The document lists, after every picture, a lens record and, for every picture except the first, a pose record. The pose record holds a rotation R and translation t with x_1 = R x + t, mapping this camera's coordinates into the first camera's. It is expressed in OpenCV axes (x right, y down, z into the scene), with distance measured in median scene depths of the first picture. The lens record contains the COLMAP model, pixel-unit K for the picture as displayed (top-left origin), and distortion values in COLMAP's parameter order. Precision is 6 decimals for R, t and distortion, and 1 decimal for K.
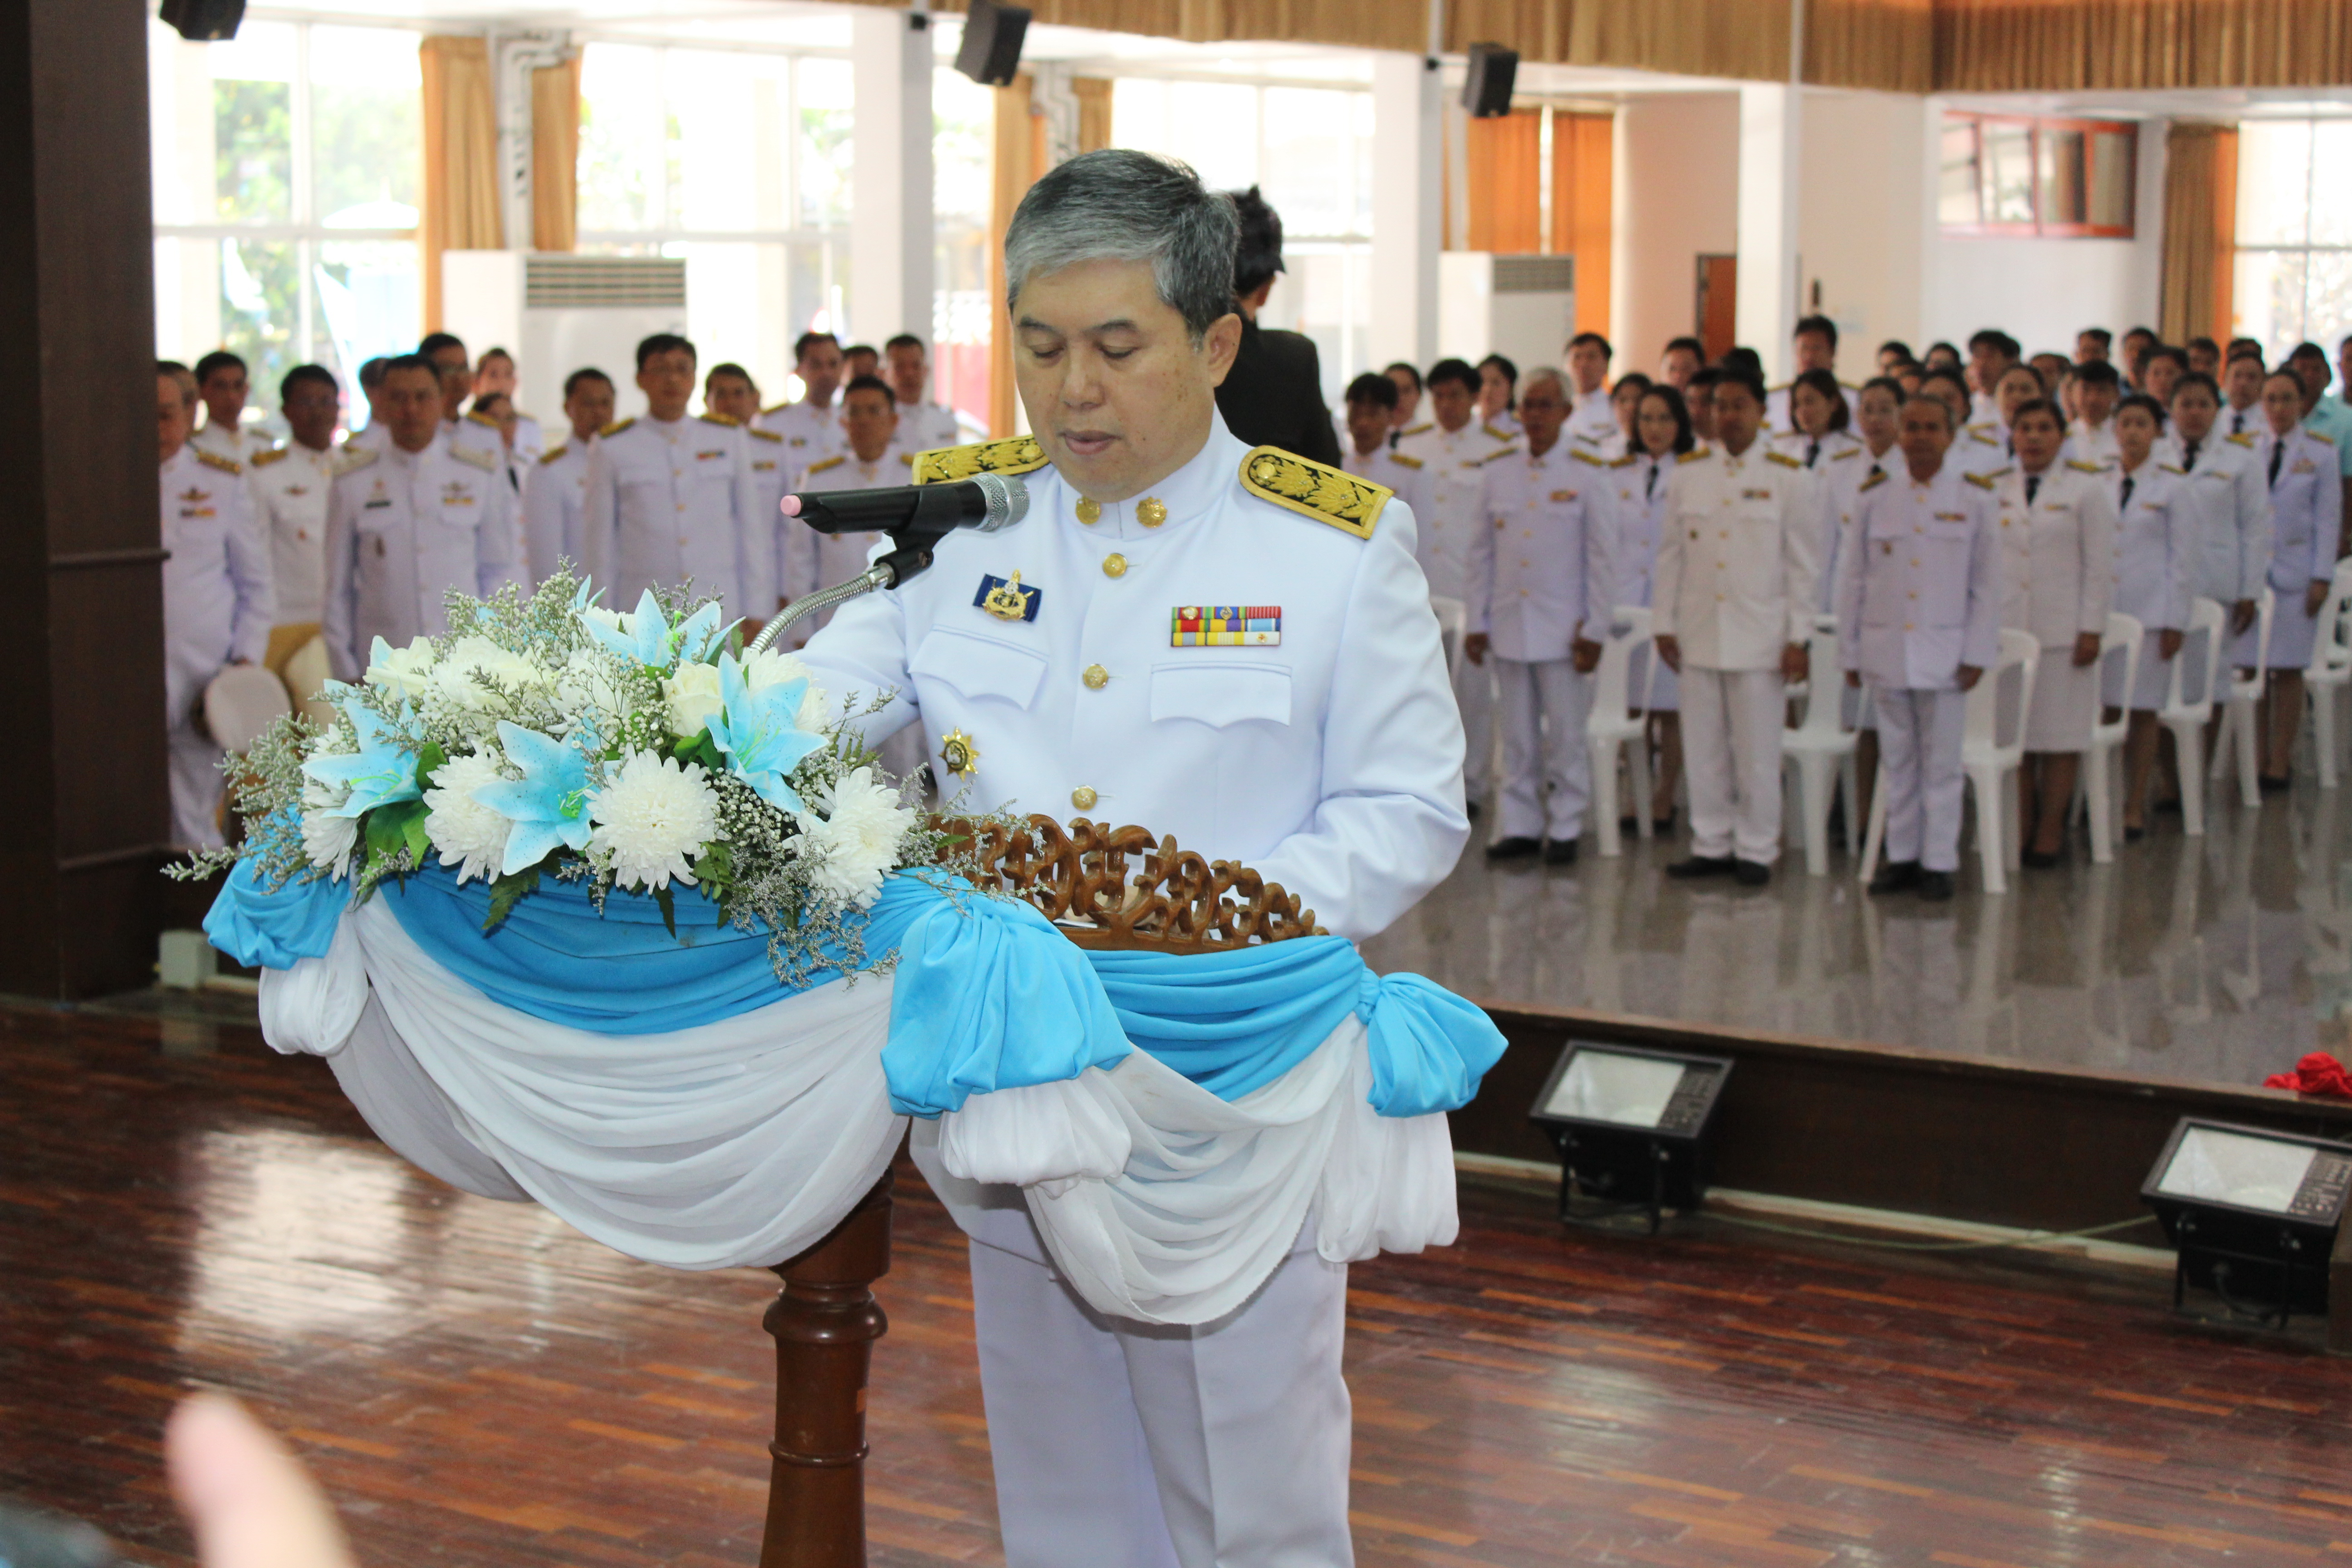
lens RADIAL K [[4255.1, 0, 1176.0], [0, 4255.1, 784.0], [0, 0, 1]] dist [-0.150989, 0.070160]
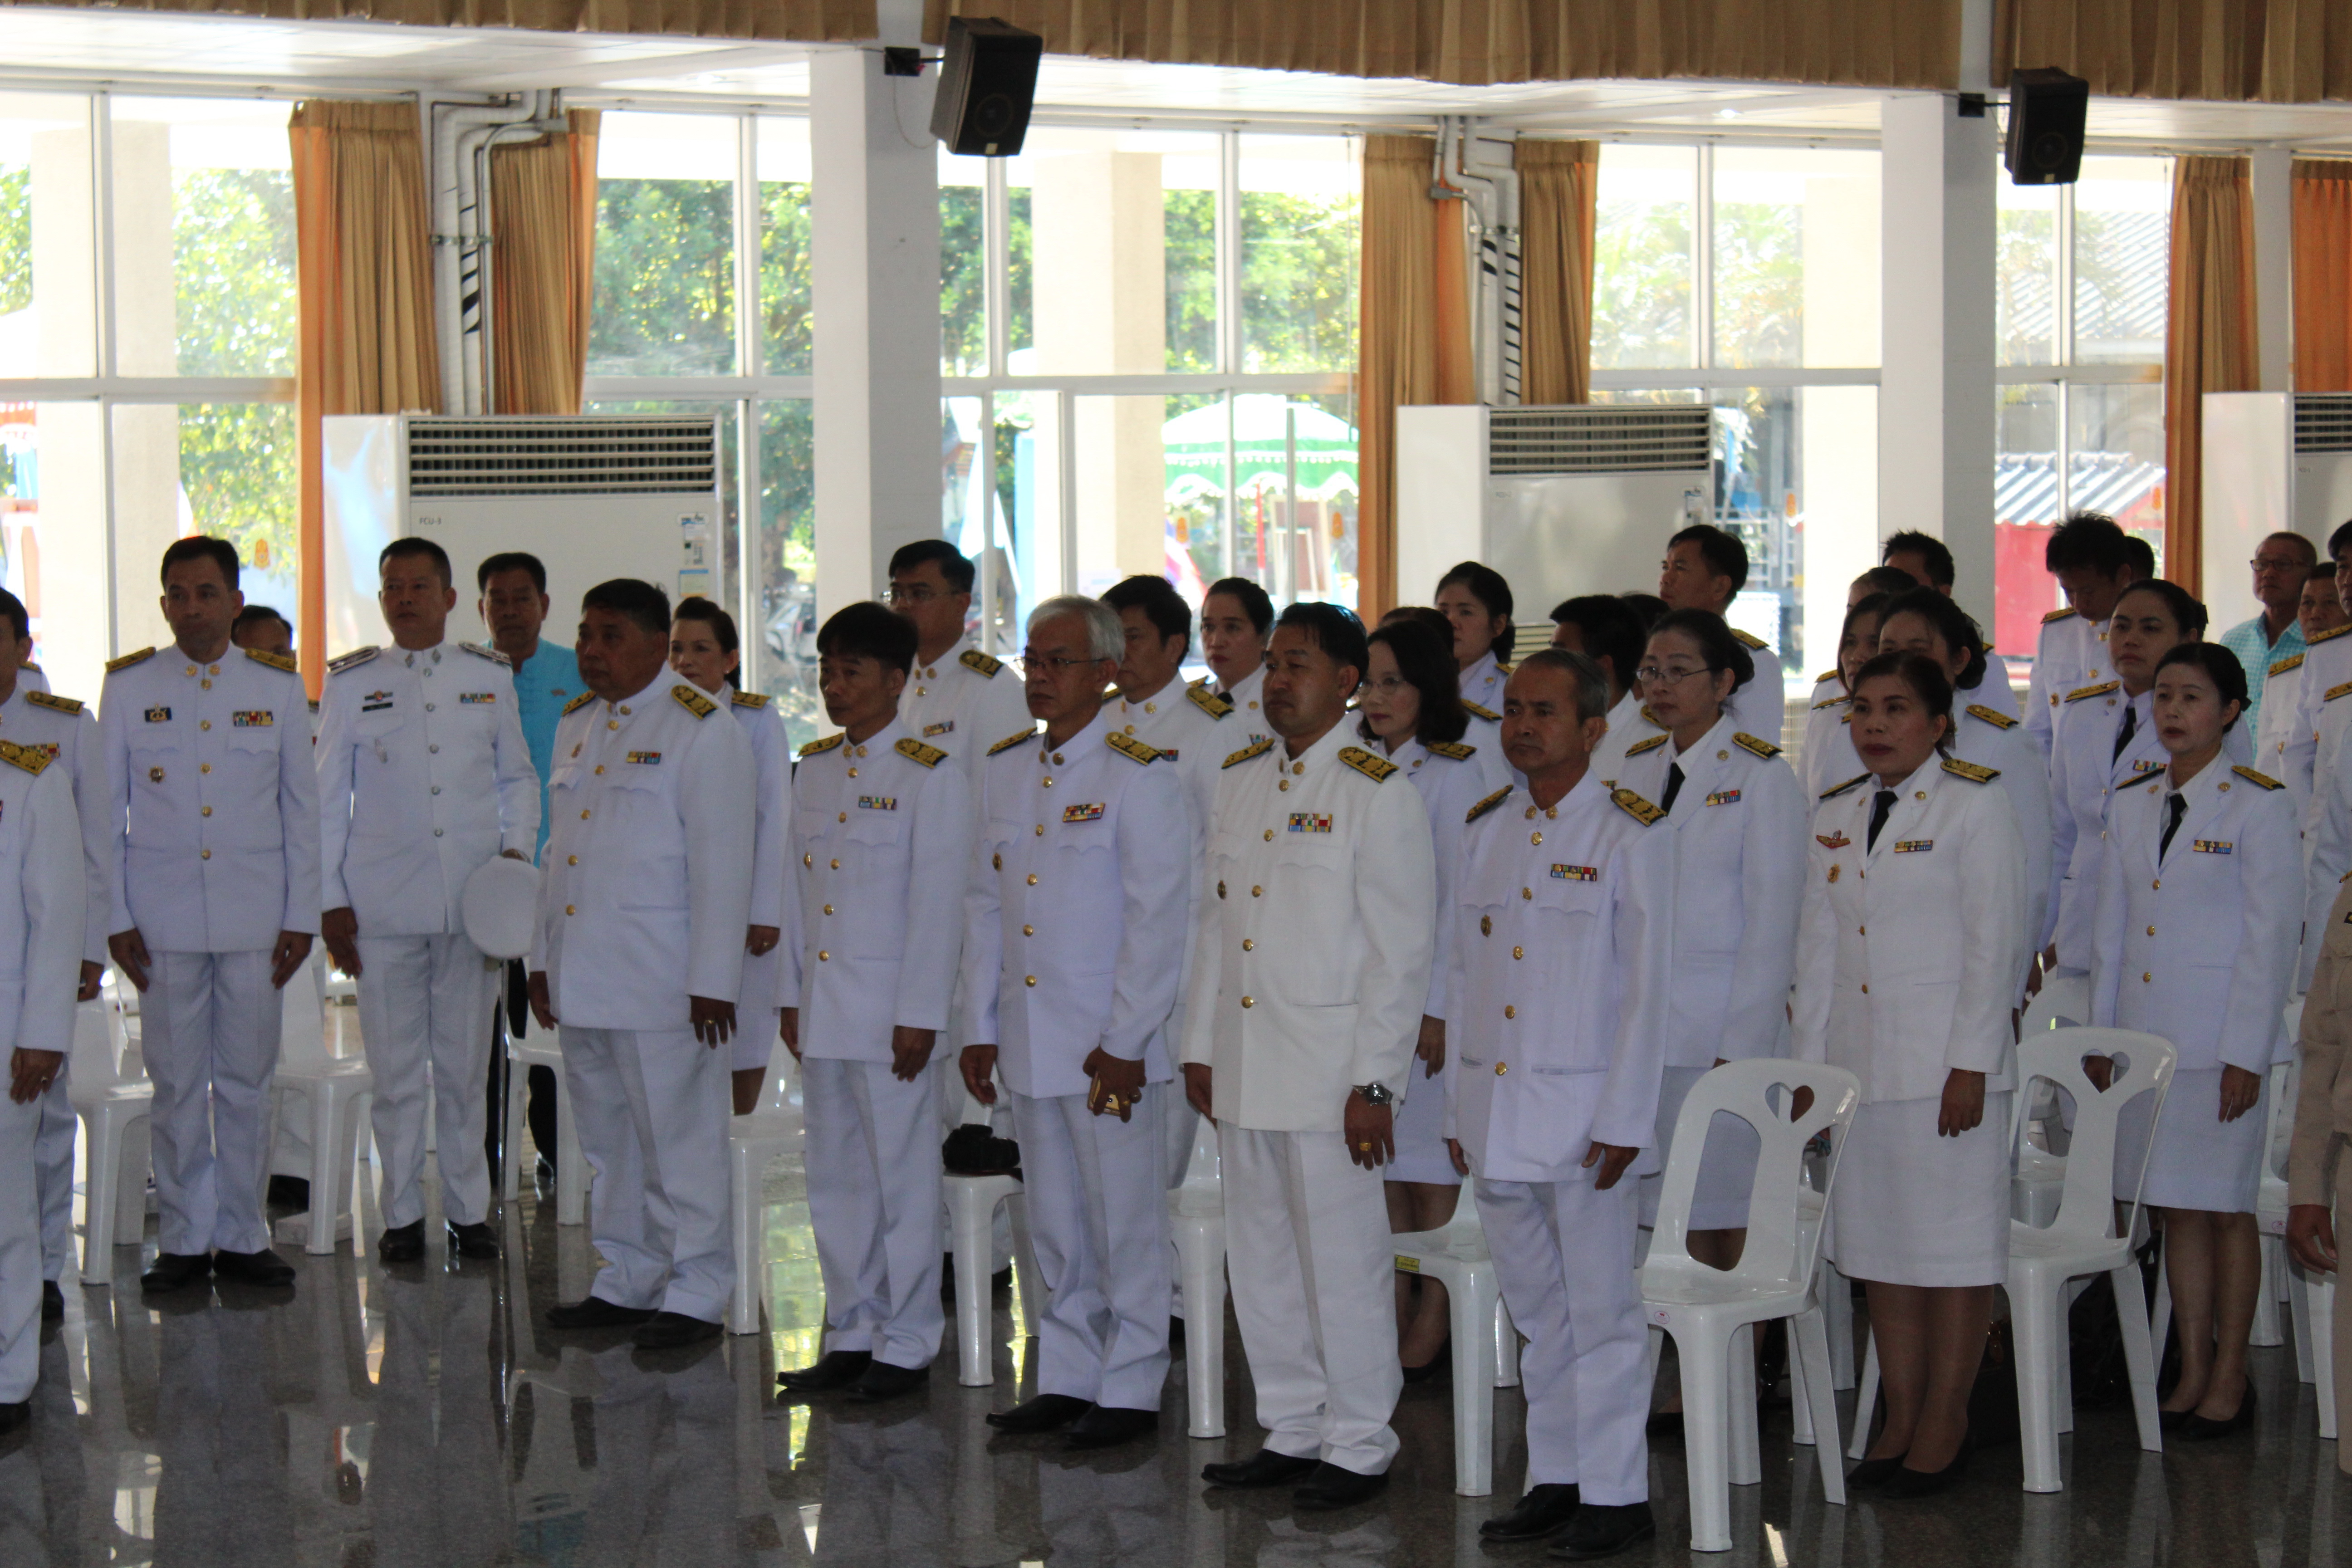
lens RADIAL K [[5482.6, 0, 1176.0], [0, 5482.6, 784.0], [0, 0, 1]] dist [0.017722, 0.178425]
pose [[0.952195, 0.006678, -0.305419, 0.227183], [-0.023053, 0.998481, -0.050040, -0.023920], [0.304621, 0.054688, 0.950902, 0.190720]]
